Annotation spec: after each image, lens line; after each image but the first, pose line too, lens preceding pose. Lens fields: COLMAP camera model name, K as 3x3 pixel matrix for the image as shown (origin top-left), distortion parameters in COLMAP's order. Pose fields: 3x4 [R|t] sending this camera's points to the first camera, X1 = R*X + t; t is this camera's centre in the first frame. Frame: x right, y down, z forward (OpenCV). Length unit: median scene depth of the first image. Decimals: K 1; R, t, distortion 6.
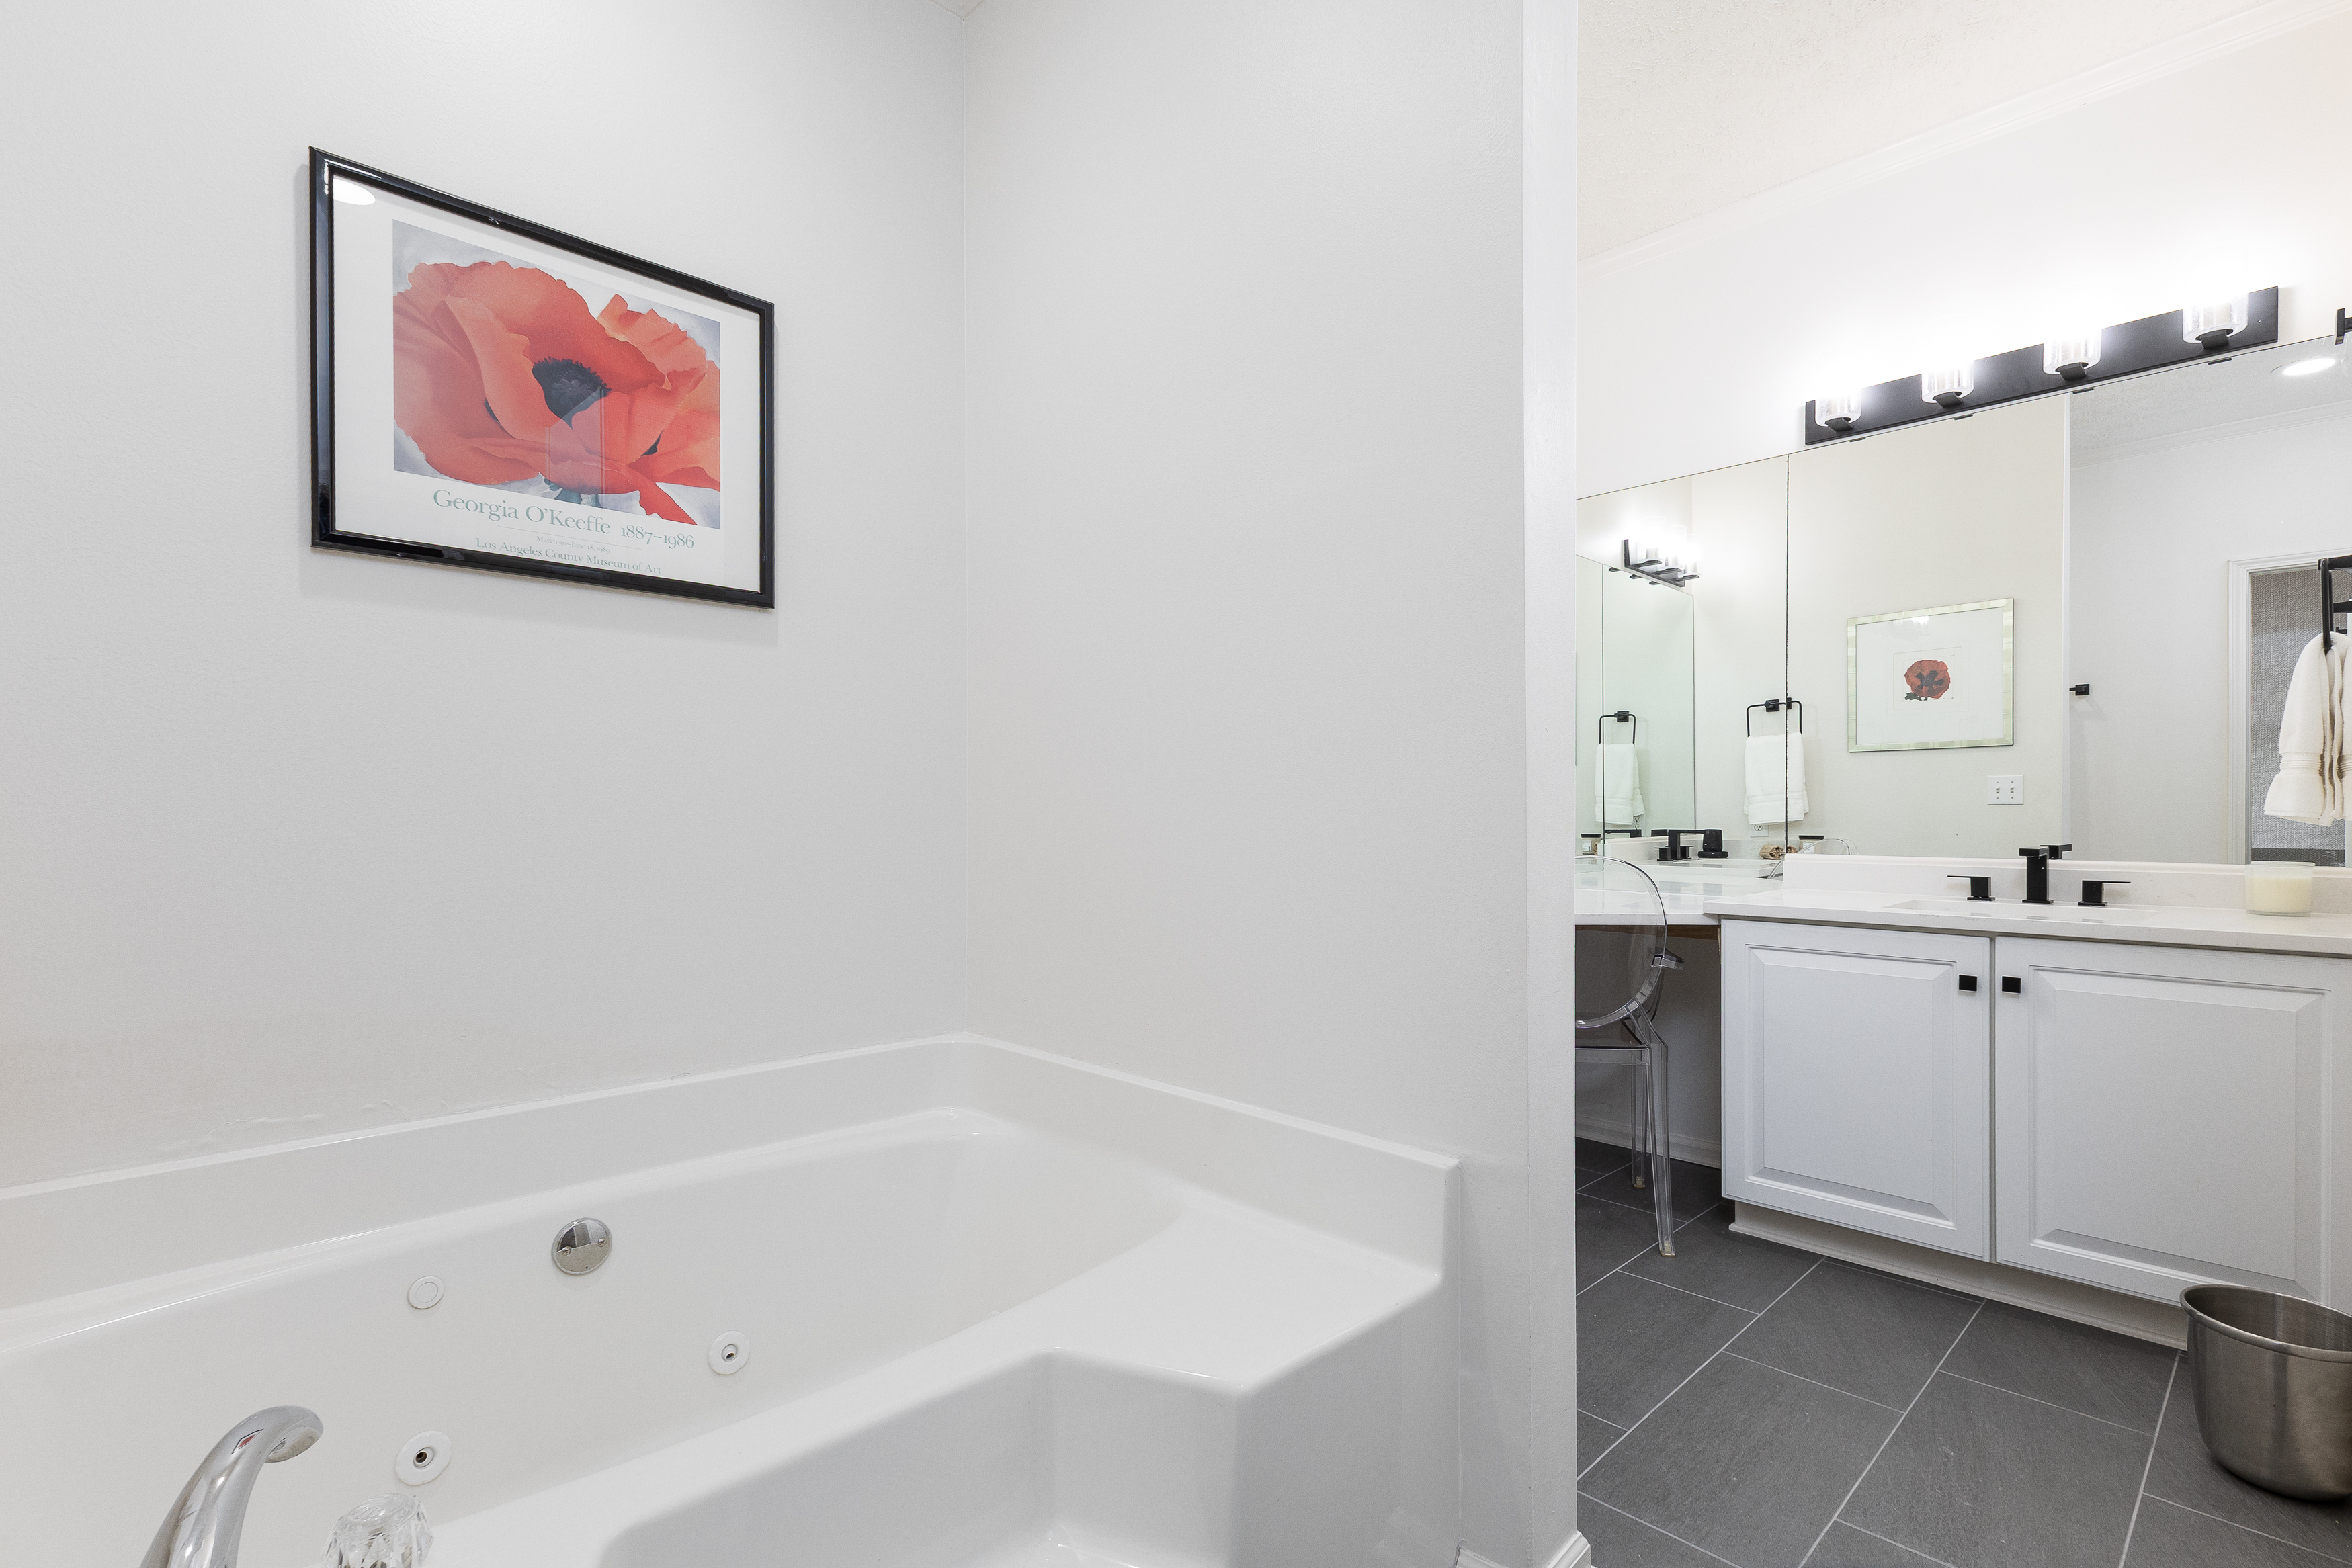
lens RADIAL K [[1080.1, 0, 1214.8], [0, 1080.1, 831.0], [0, 0, 1]] dist [0.002209, -0.000259]
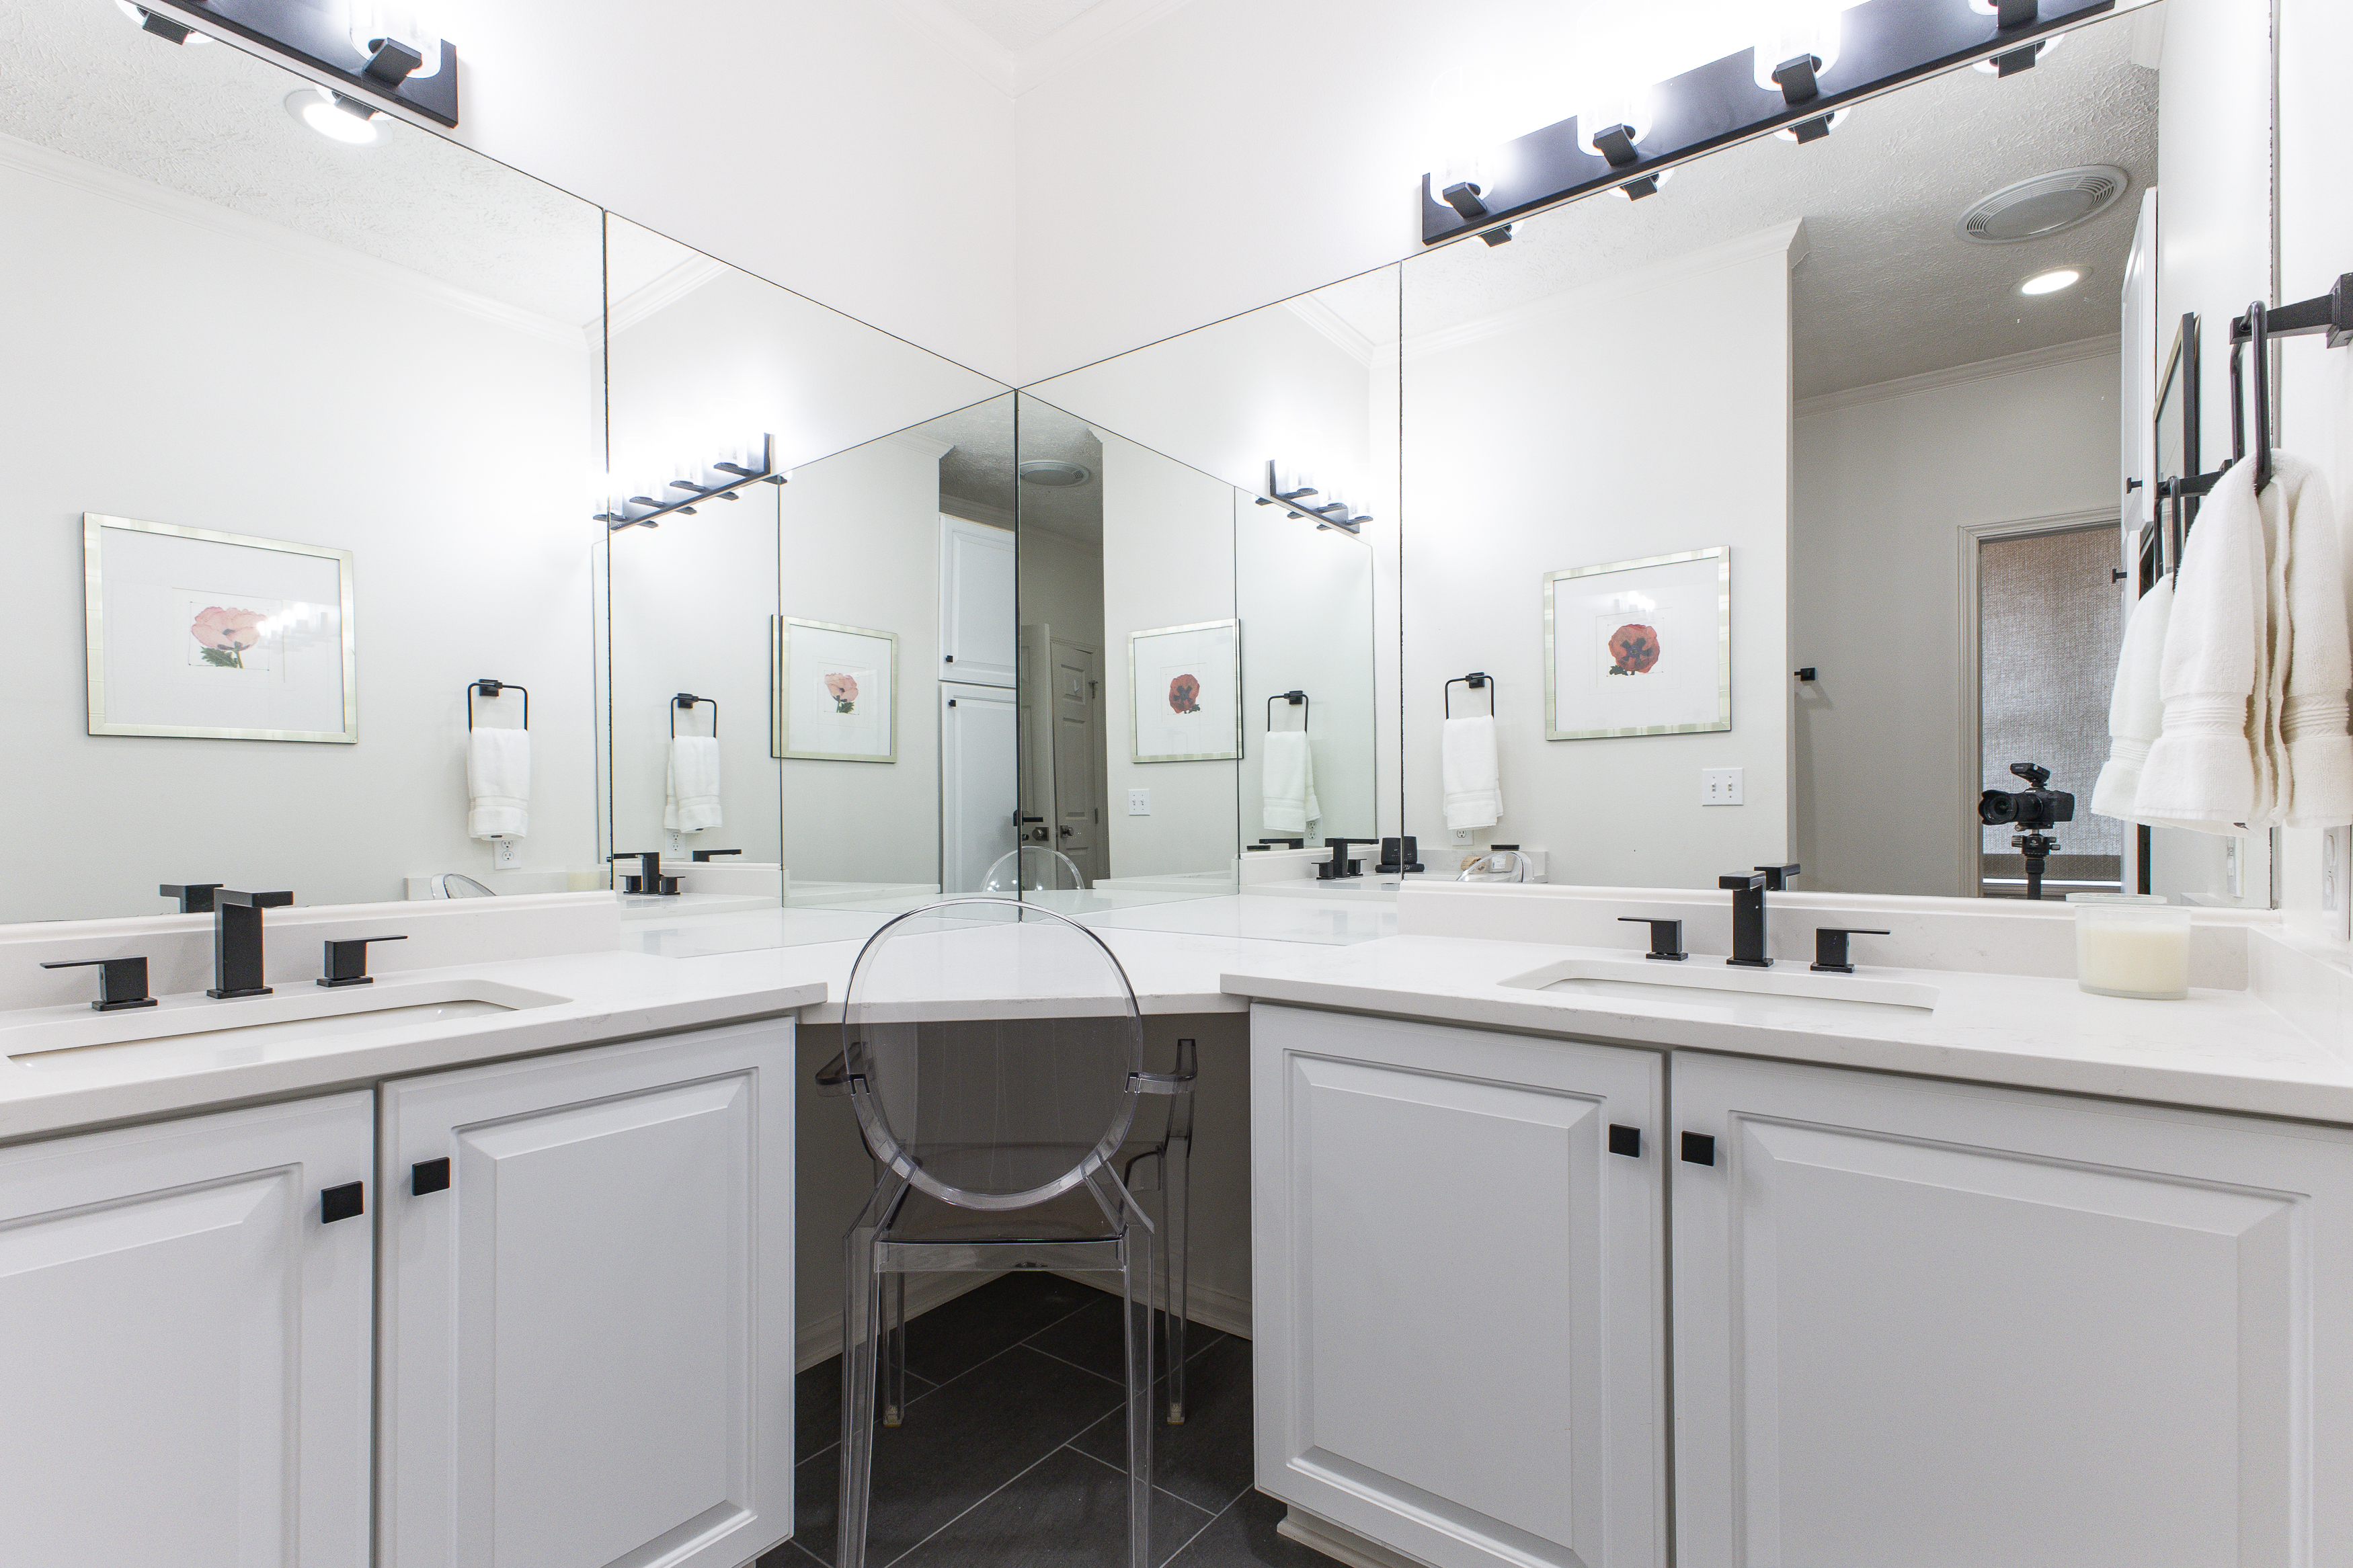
lens RADIAL K [[1053.6, 0, 1208.8], [0, 1053.6, 832.6], [0, 0, 1]] dist [0.008772, 0.000567]
pose [[0.986857, -0.005945, 0.161486, 0.233846], [0.006459, 0.999976, -0.002659, -0.004650], [-0.161466, 0.003667, 0.986871, 0.296473]]
